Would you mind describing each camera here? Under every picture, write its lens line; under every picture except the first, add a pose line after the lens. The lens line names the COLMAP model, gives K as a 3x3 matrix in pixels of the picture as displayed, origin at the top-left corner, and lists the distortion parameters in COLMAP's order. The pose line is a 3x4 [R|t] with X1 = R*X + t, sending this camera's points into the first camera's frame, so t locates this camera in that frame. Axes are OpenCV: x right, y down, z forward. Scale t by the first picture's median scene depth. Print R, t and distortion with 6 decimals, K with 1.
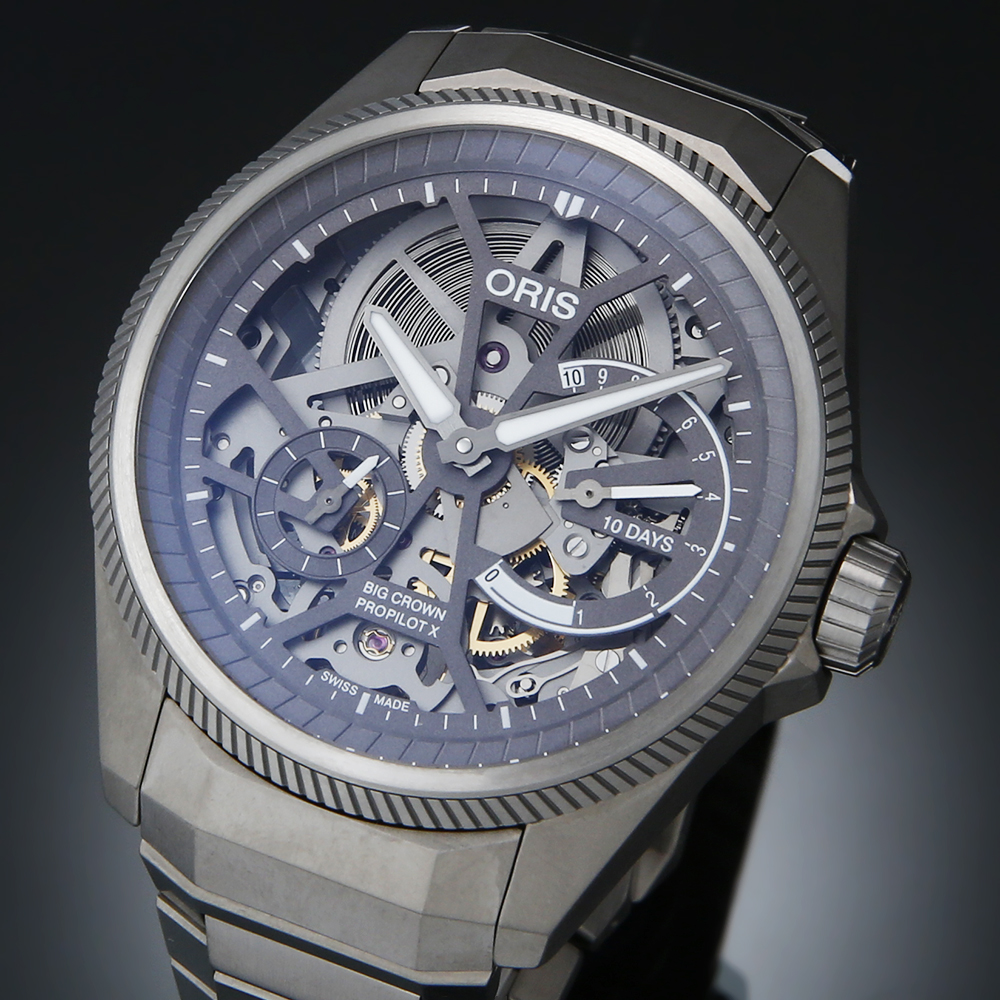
lens RADIAL K [[5994.8, 0, 500.9], [0, 5994.8, 494.4], [0, 0, 1]] dist [-0.977748, 0.000000]
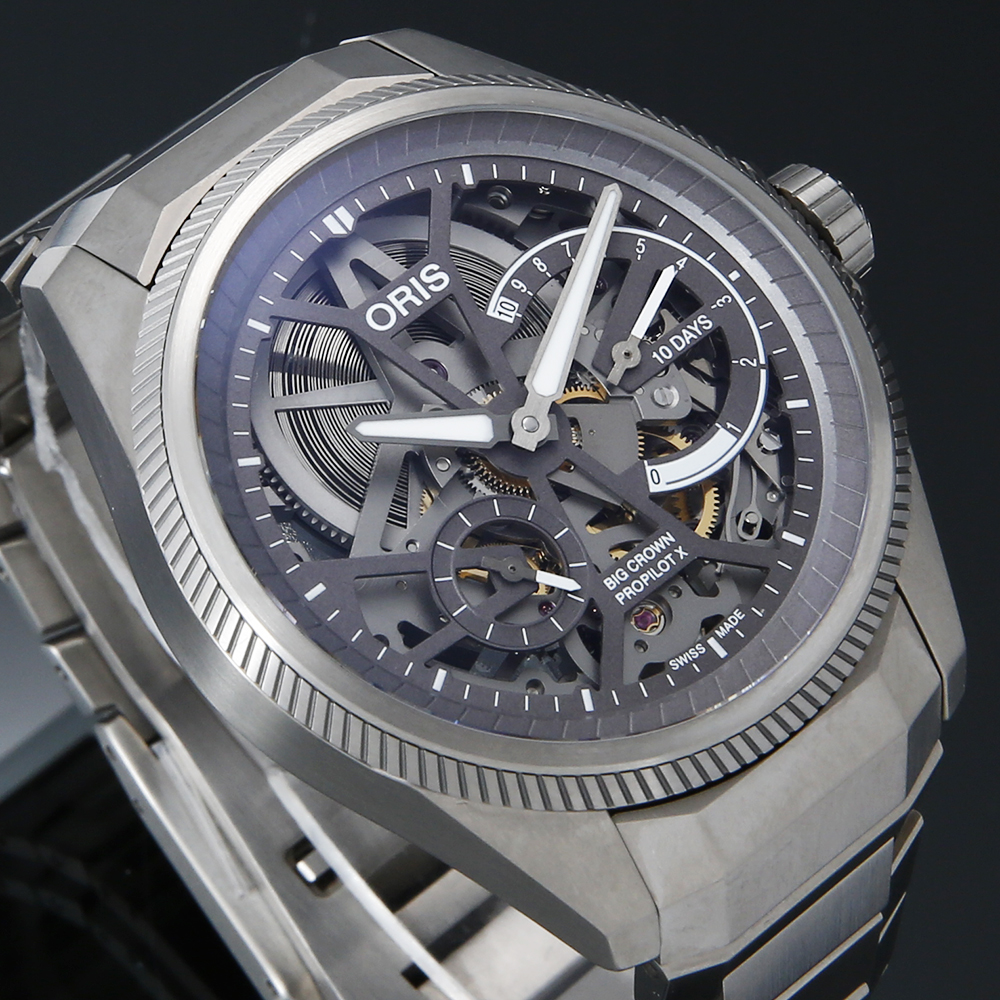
lens RADIAL K [[5994.8, 0, 500.0], [0, 5994.8, 499.2], [0, 0, 1]] dist [-0.977748, 0.000000]
pose [[0.395888, -0.735409, 0.549951, -0.540631], [0.781218, 0.584495, 0.219235, -0.213780], [-0.482671, 0.342839, 0.805909, 0.238476]]
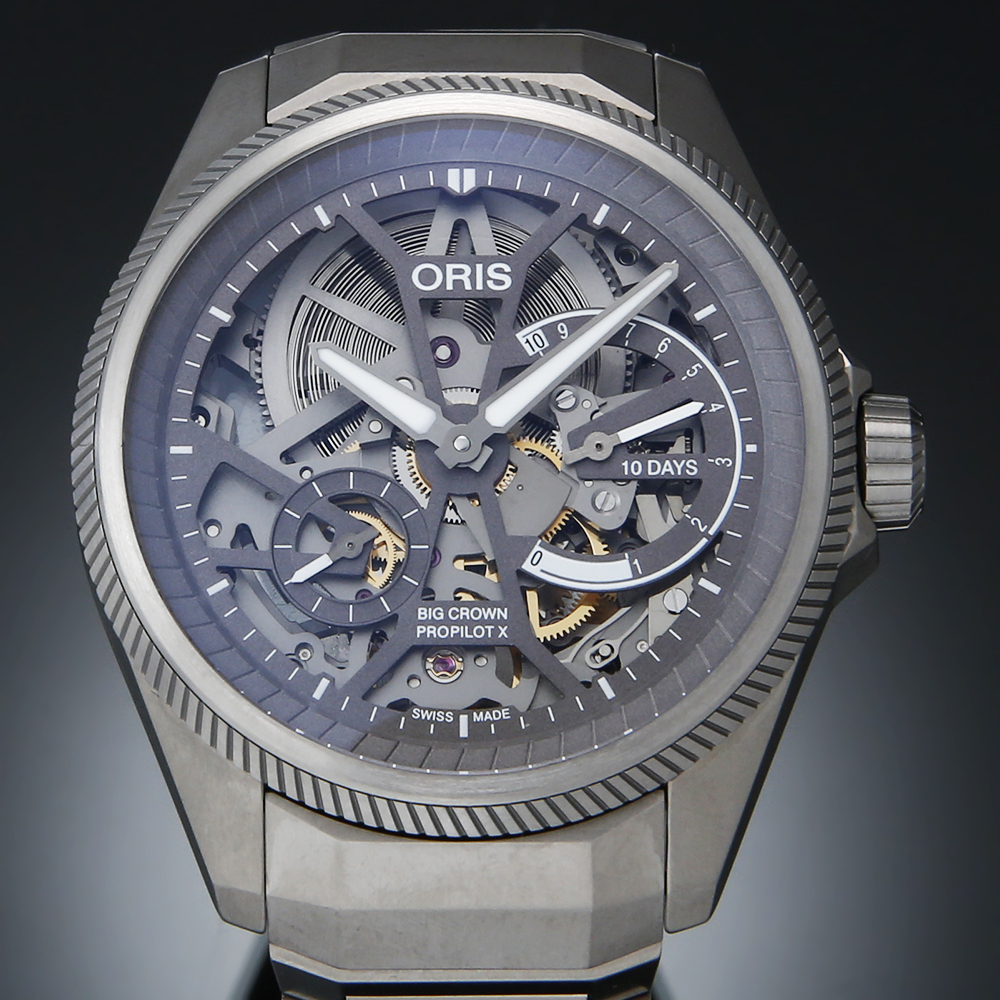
lens RADIAL K [[5994.8, 0, 500.7], [0, 5994.8, 506.3], [0, 0, 1]] dist [-0.977748, 0.000000]
pose [[0.917920, -0.338237, 0.207407, -0.206154], [0.339392, 0.940130, 0.031110, -0.026782], [-0.205513, 0.041836, 0.977760, 0.044853]]
